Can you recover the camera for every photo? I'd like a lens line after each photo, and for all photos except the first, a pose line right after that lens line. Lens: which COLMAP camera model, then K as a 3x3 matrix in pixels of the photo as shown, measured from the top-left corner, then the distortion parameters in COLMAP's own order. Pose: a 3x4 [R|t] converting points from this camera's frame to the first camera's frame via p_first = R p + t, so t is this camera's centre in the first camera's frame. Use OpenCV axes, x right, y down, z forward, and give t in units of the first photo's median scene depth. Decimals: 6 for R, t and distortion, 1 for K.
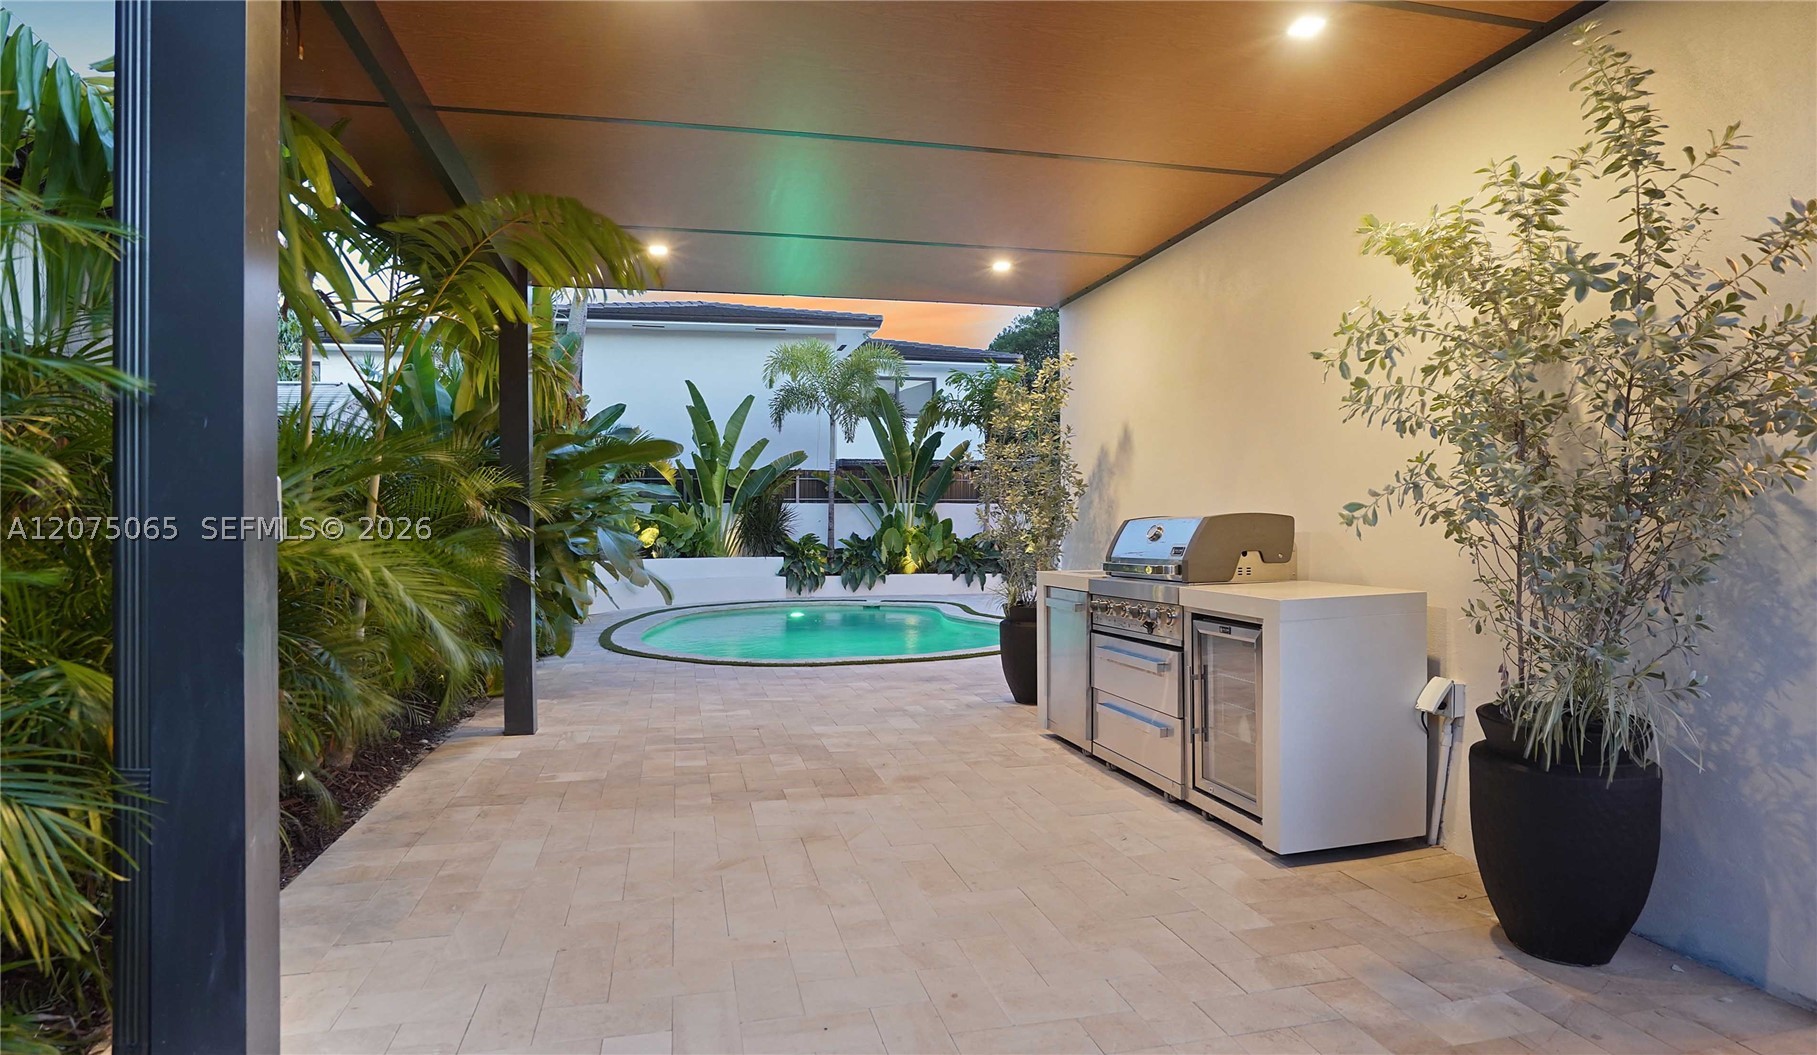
lens RADIAL K [[955.2, 0, 908.4], [0, 955.2, 518.2], [0, 0, 1]] dist [-0.000175, -0.000040]
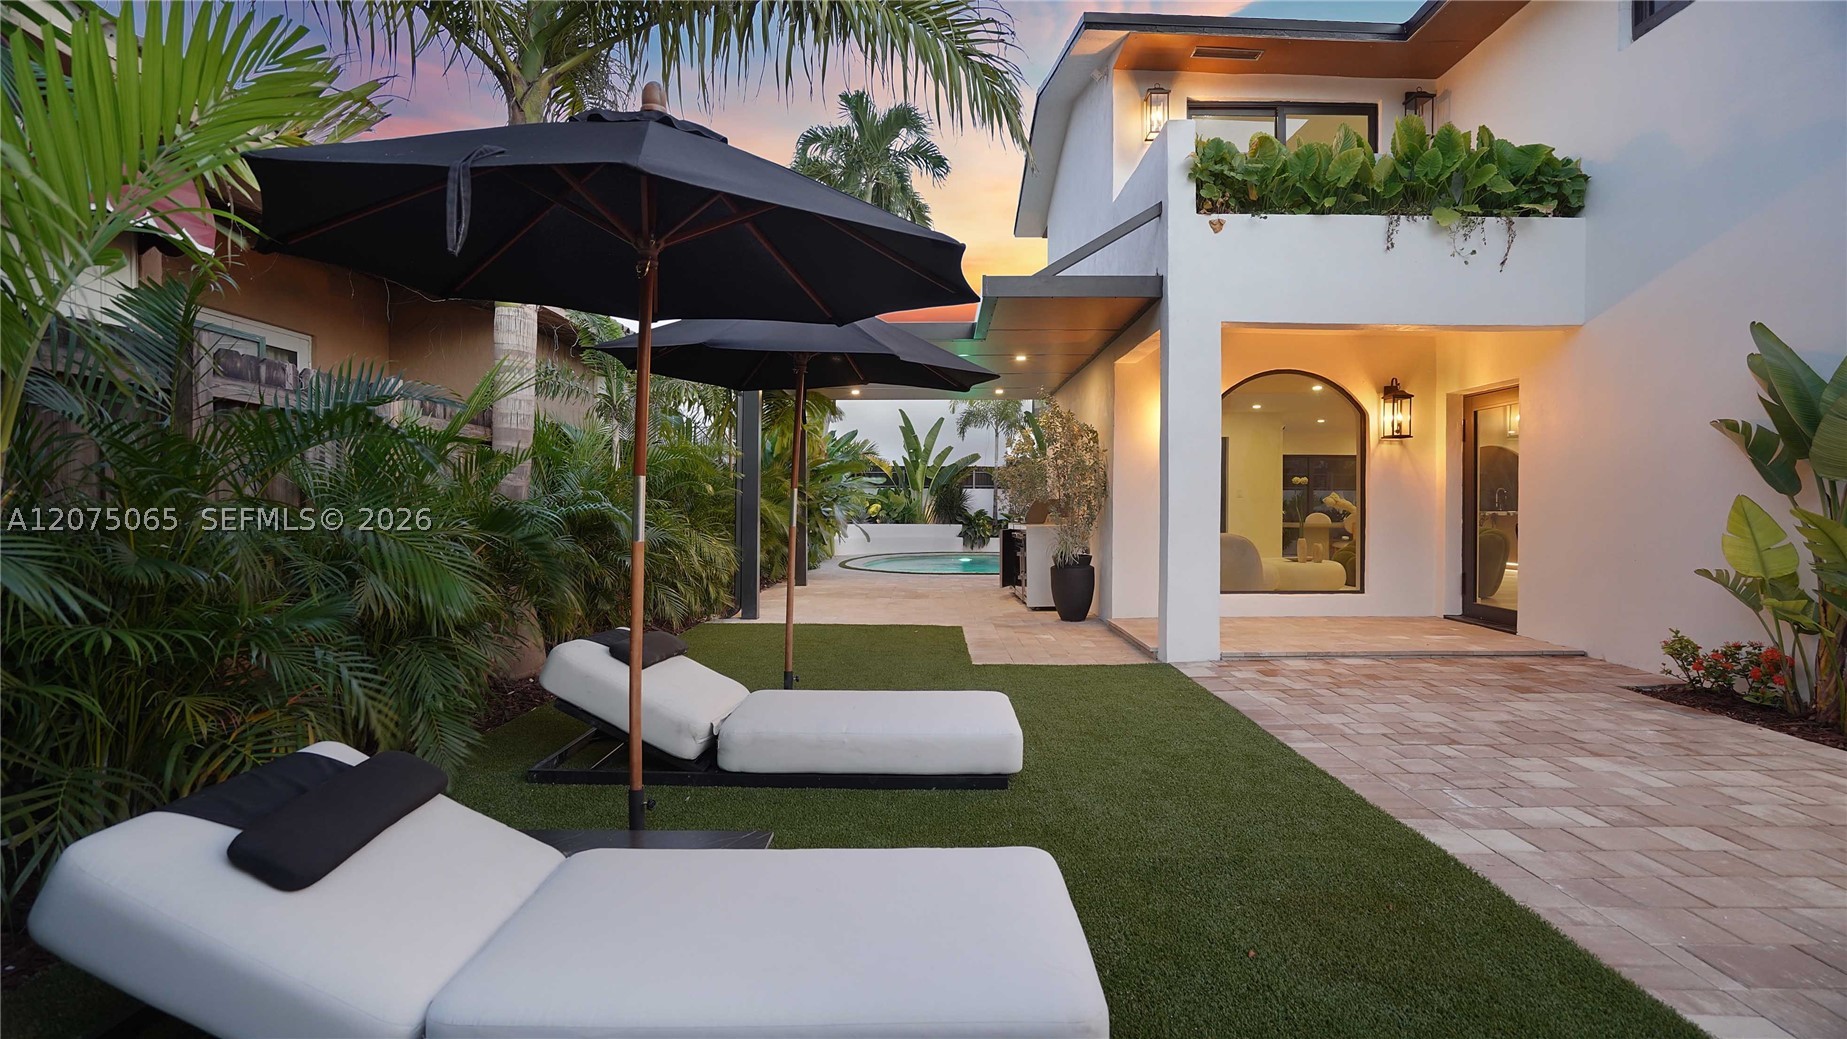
lens RADIAL K [[895.7, 0, 925.3], [0, 895.7, 510.0], [0, 0, 1]] dist [-0.014325, 0.000108]
pose [[0.970104, 0.011398, -0.242421, 0.155794], [-0.008769, 0.999890, 0.011921, 0.001254], [0.242530, -0.009439, 0.970098, -0.386937]]
